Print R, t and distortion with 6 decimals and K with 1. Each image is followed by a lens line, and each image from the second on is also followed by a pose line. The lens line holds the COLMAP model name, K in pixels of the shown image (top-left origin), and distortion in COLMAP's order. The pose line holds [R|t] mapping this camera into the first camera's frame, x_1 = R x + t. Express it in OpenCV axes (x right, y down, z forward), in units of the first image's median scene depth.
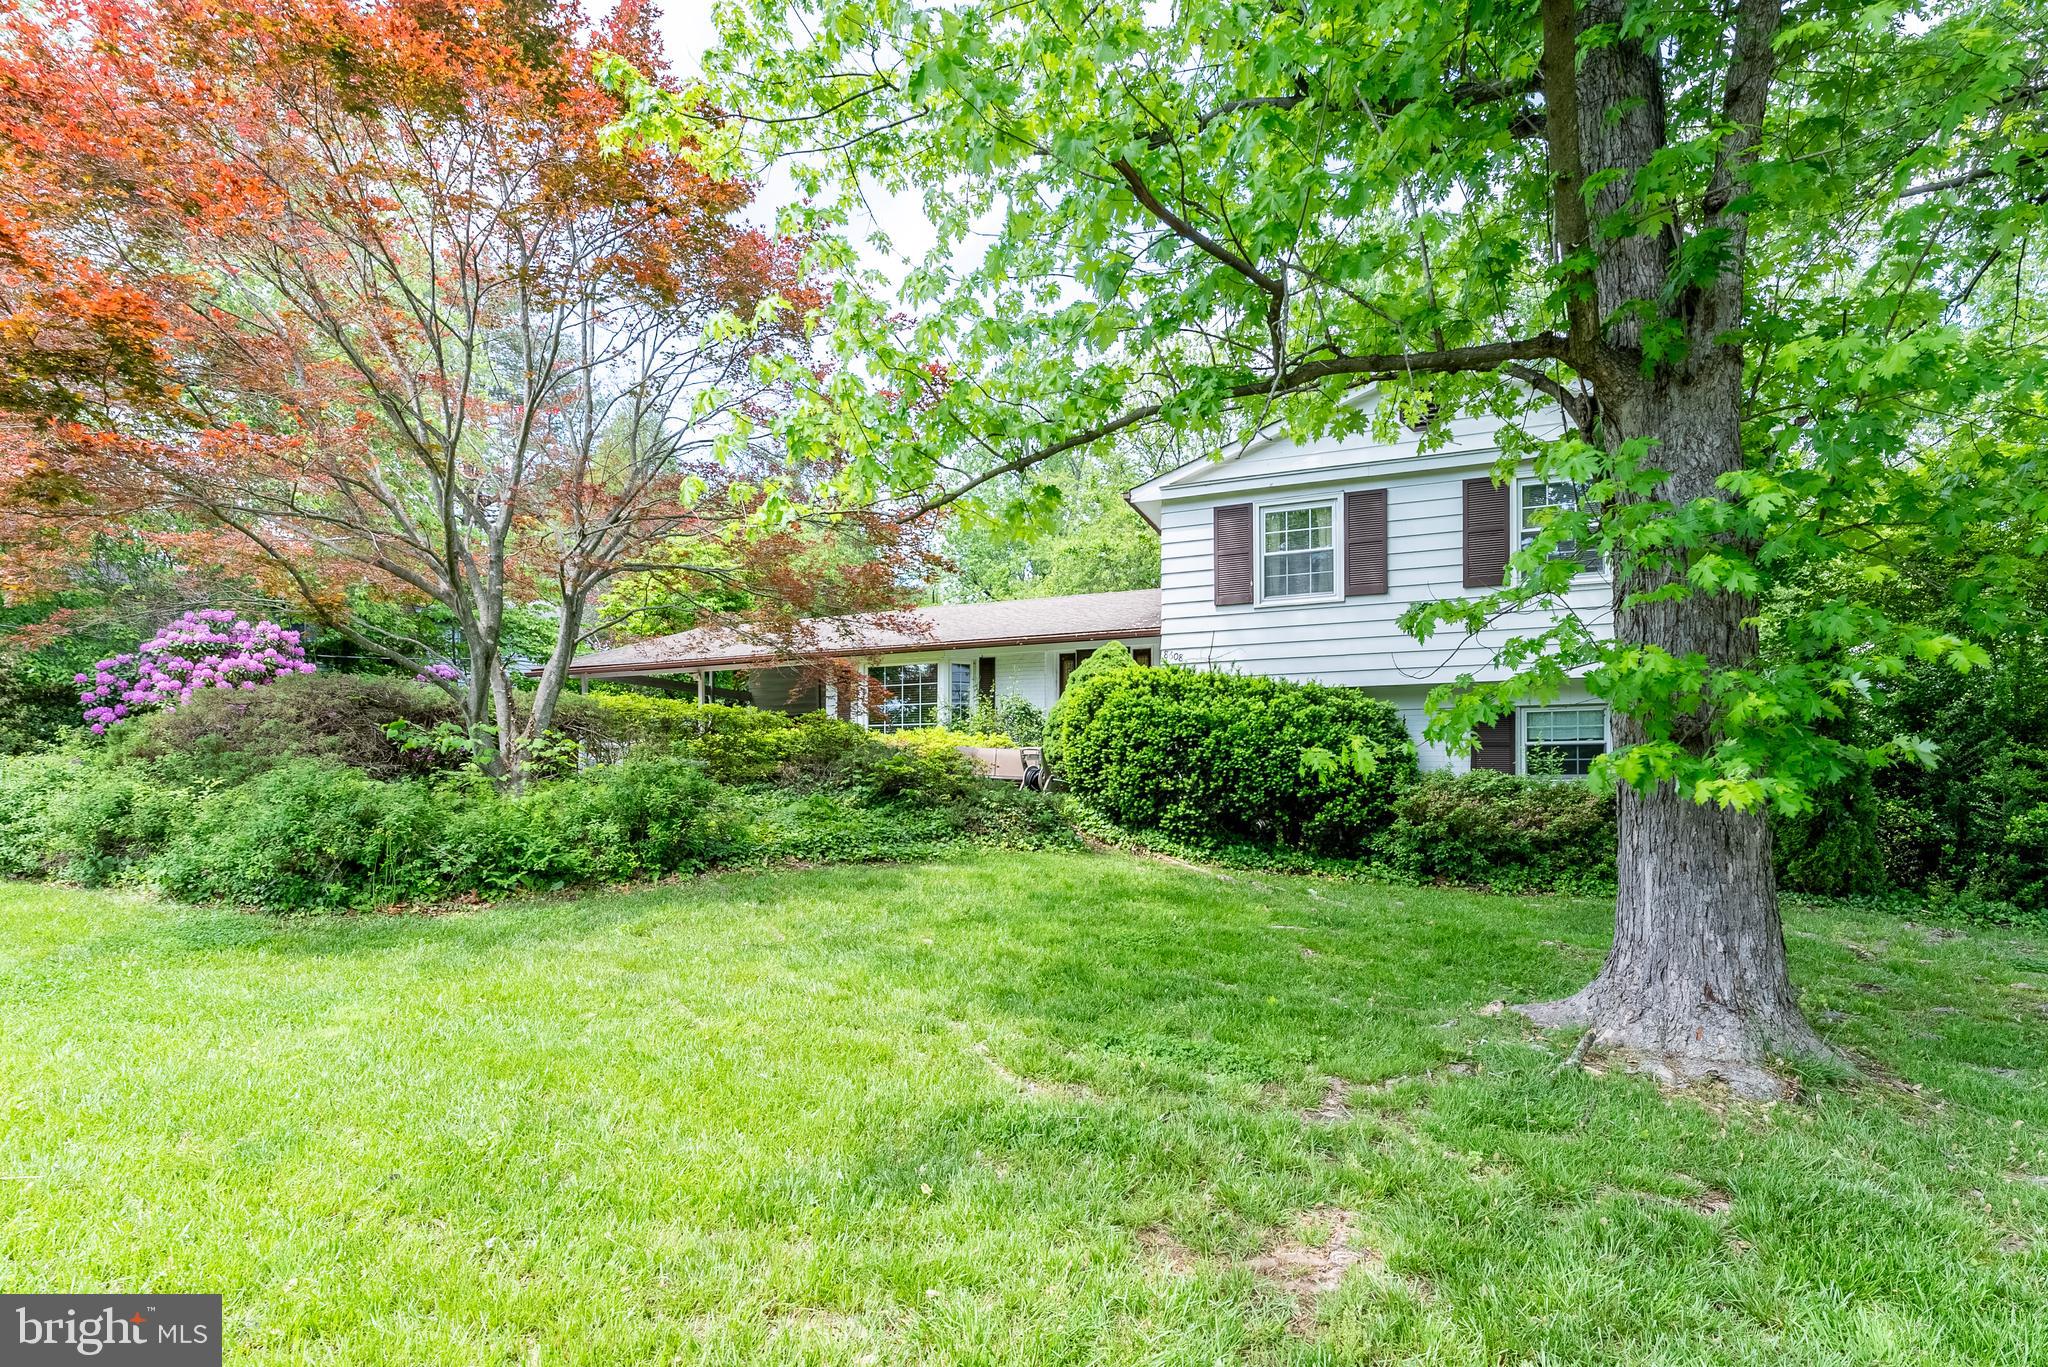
lens RADIAL K [[942.3, 0, 1024.6], [0, 942.3, 687.9], [0, 0, 1]] dist [0.002626, 0.000122]
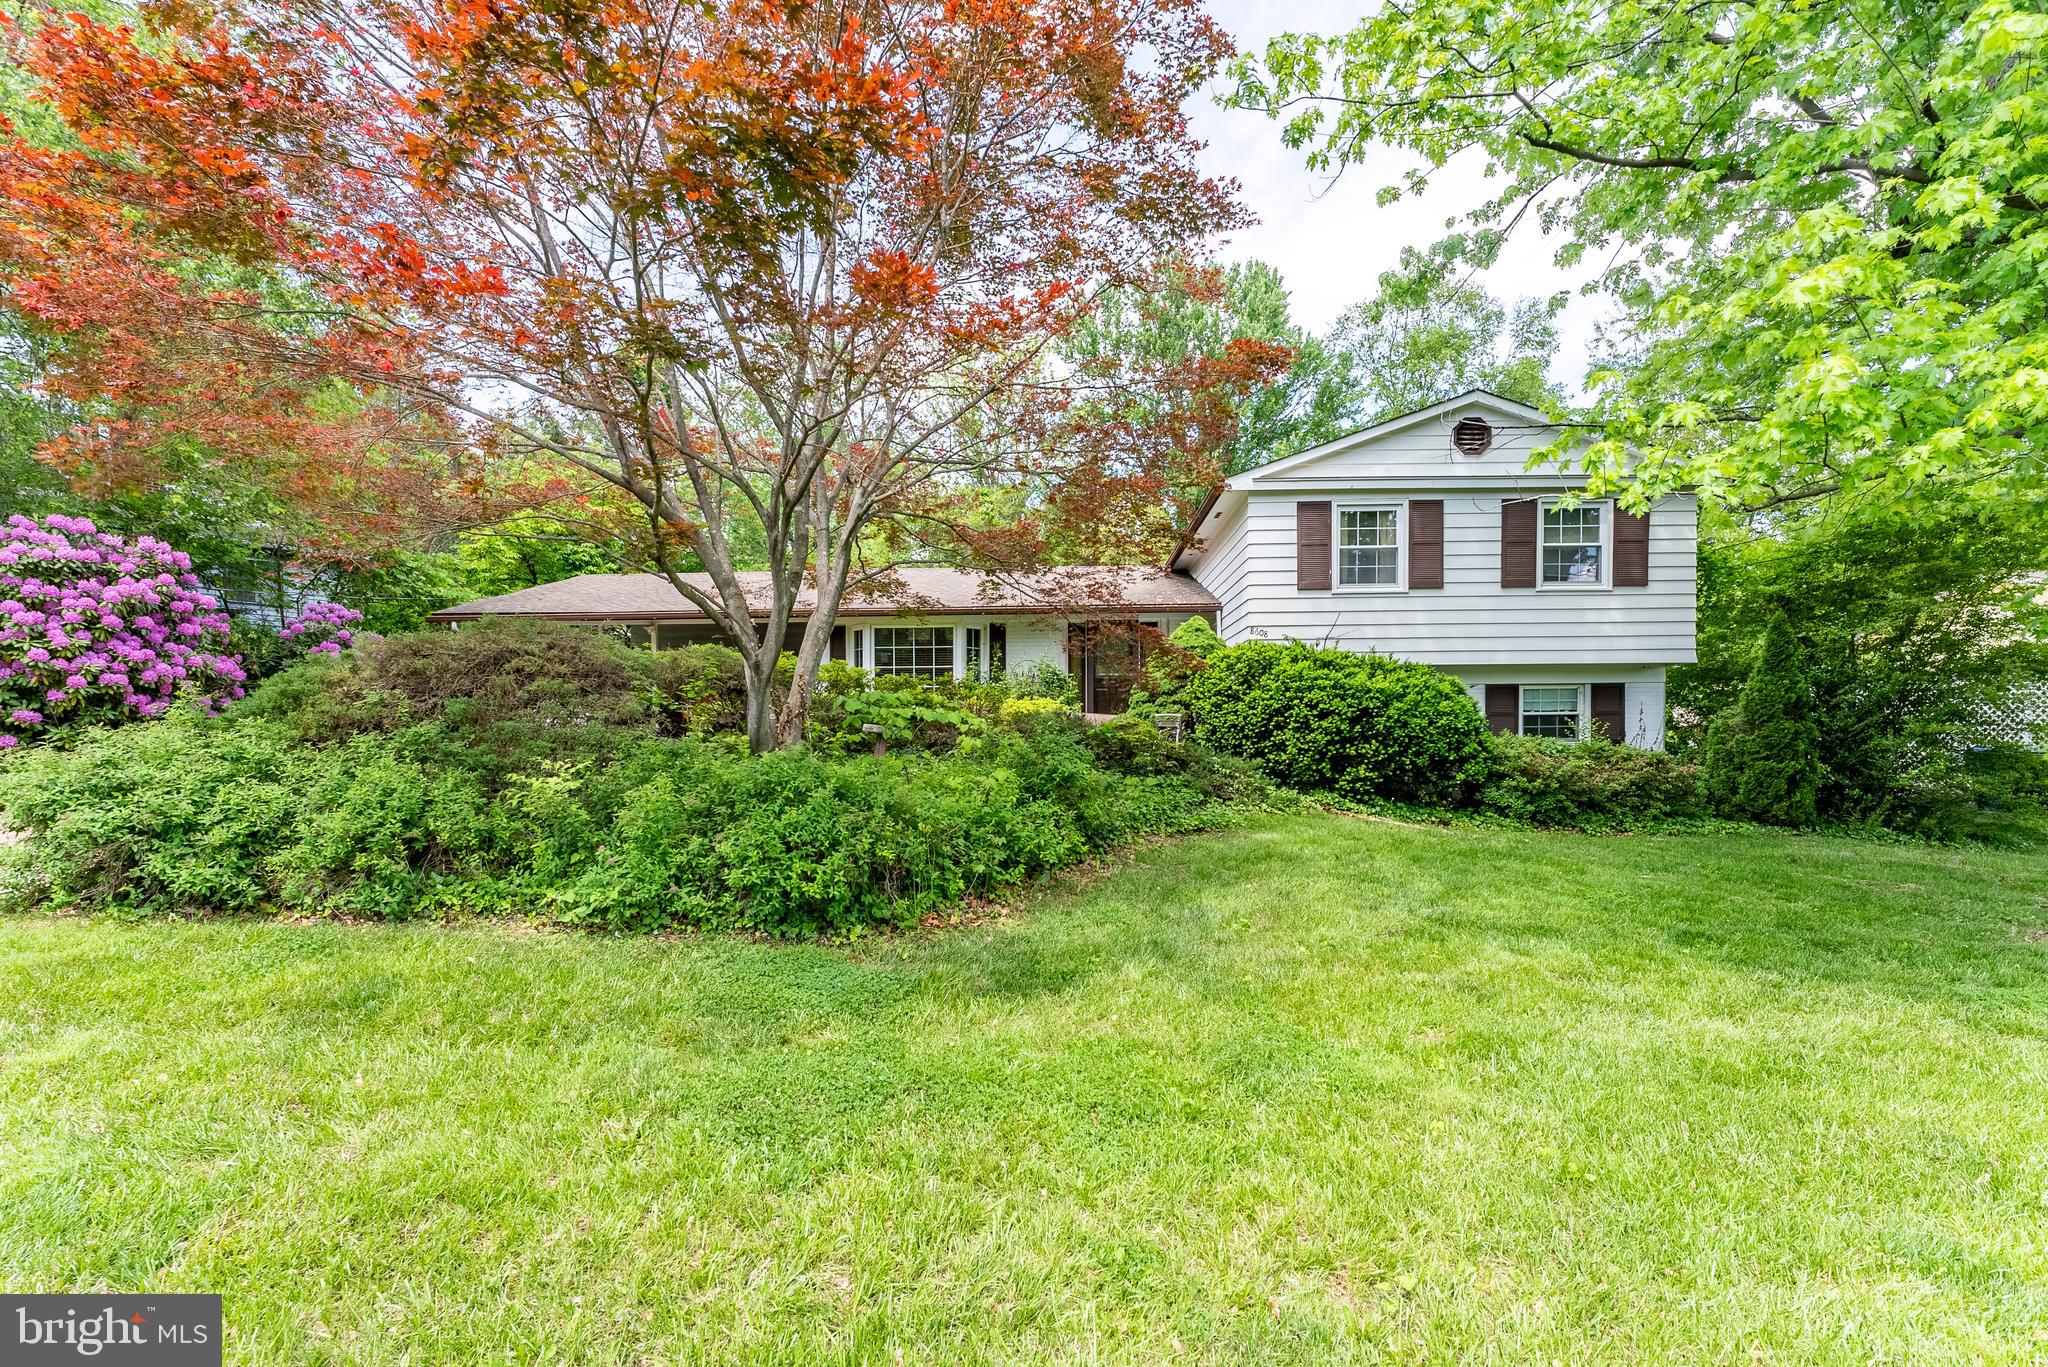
lens RADIAL K [[828.9, 0, 1023.8], [0, 828.9, 688.9], [0, 0, 1]] dist [-0.002699, -0.000124]
pose [[0.941667, 0.015943, 0.336168, -0.465812], [-0.031895, 0.998609, 0.041982, 0.000855], [-0.335032, -0.050255, 0.940866, 0.178476]]
